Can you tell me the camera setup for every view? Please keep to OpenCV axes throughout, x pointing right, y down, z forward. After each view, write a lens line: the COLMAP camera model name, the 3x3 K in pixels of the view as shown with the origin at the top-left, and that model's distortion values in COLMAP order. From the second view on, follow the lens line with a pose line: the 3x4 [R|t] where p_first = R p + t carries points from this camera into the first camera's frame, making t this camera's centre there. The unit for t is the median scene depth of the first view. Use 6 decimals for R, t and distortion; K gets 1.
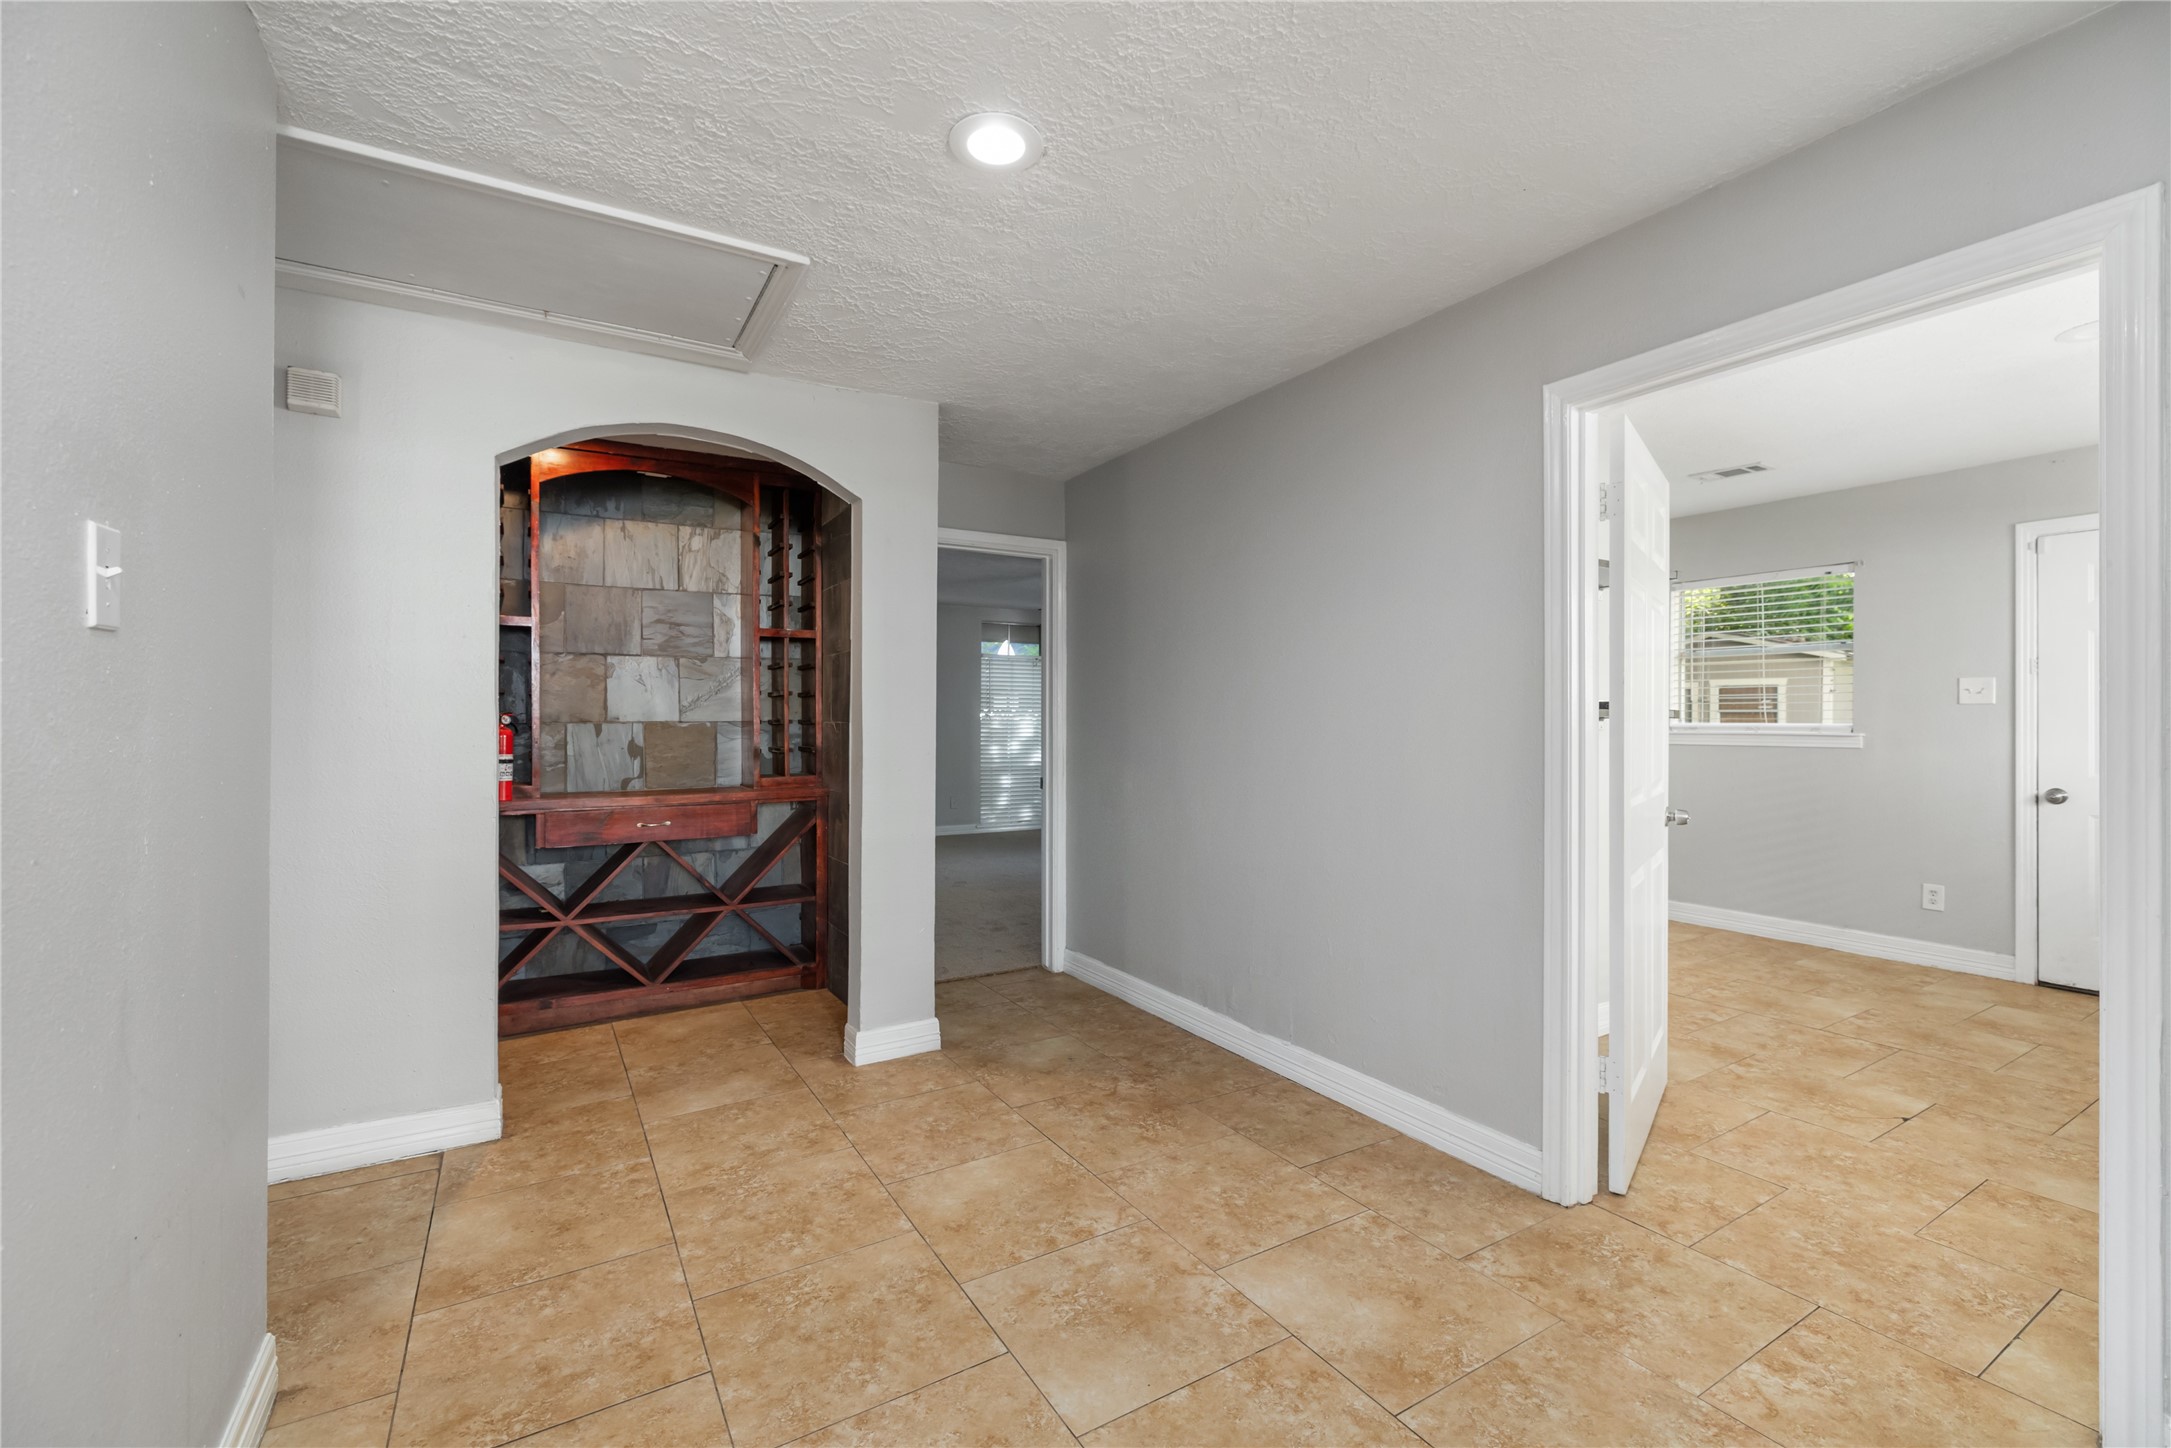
lens RADIAL K [[924.4, 0, 1086.2], [0, 924.4, 723.2], [0, 0, 1]] dist [-0.002300, -0.000434]
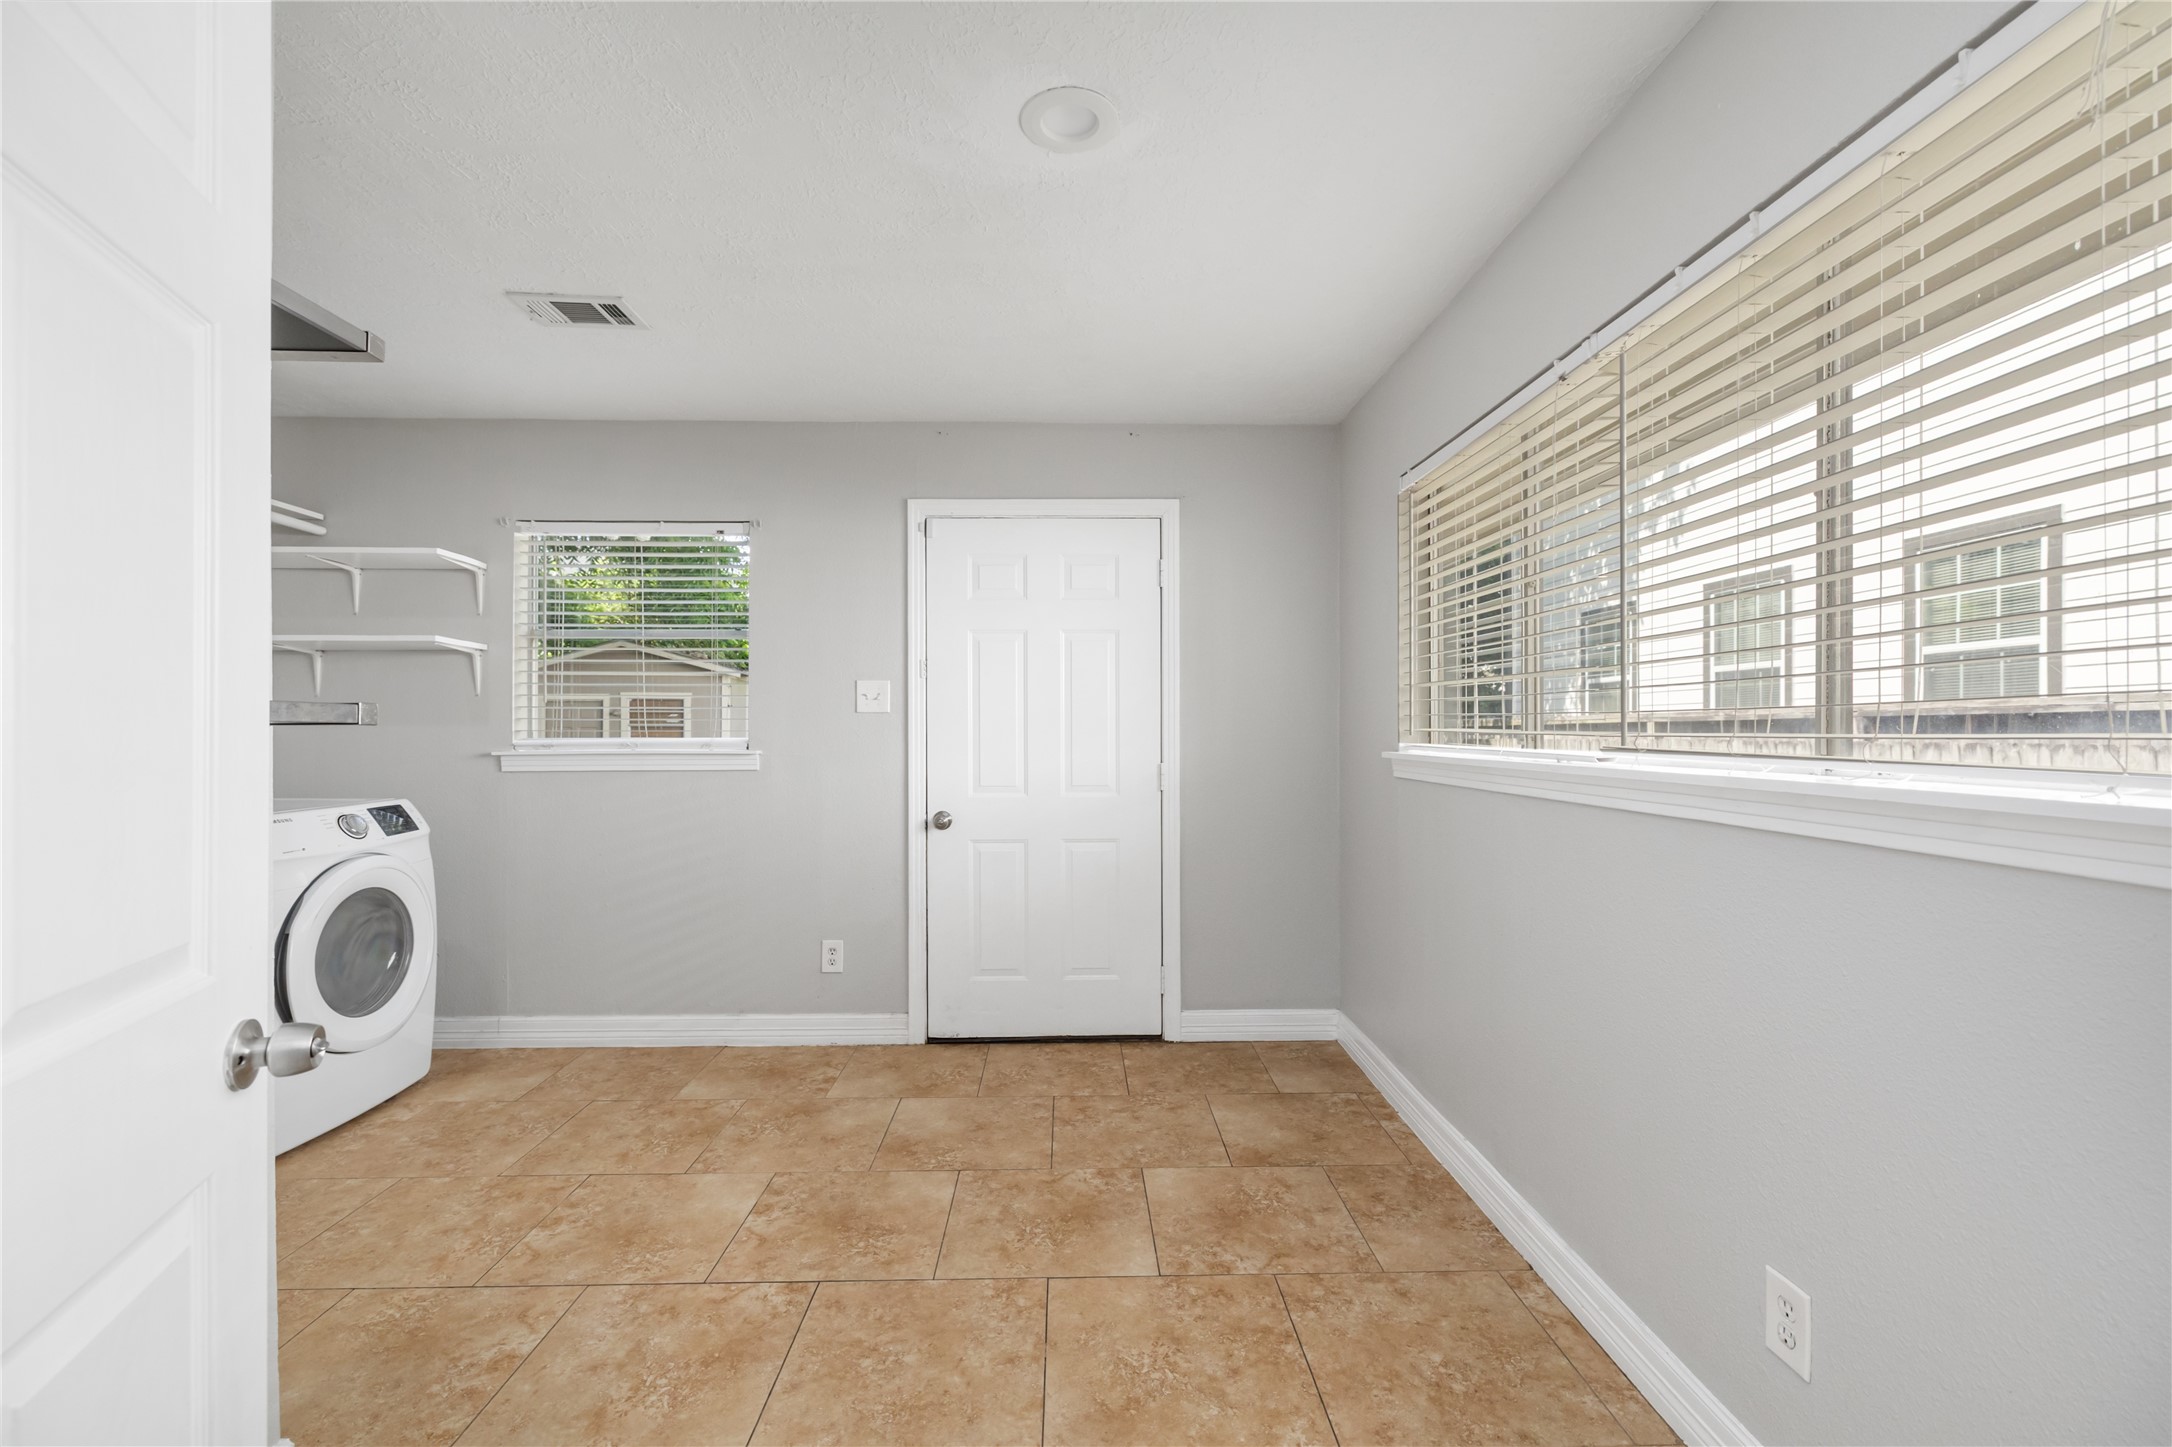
lens RADIAL K [[924.8, 0, 1086.2], [0, 924.8, 732.7], [0, 0, 1]] dist [-0.002300, -0.000434]
pose [[0.501011, 0.001348, 0.865440, 0.362646], [0.004083, 0.999984, -0.003921, 0.000913], [-0.865432, 0.005498, 0.500997, 0.439567]]
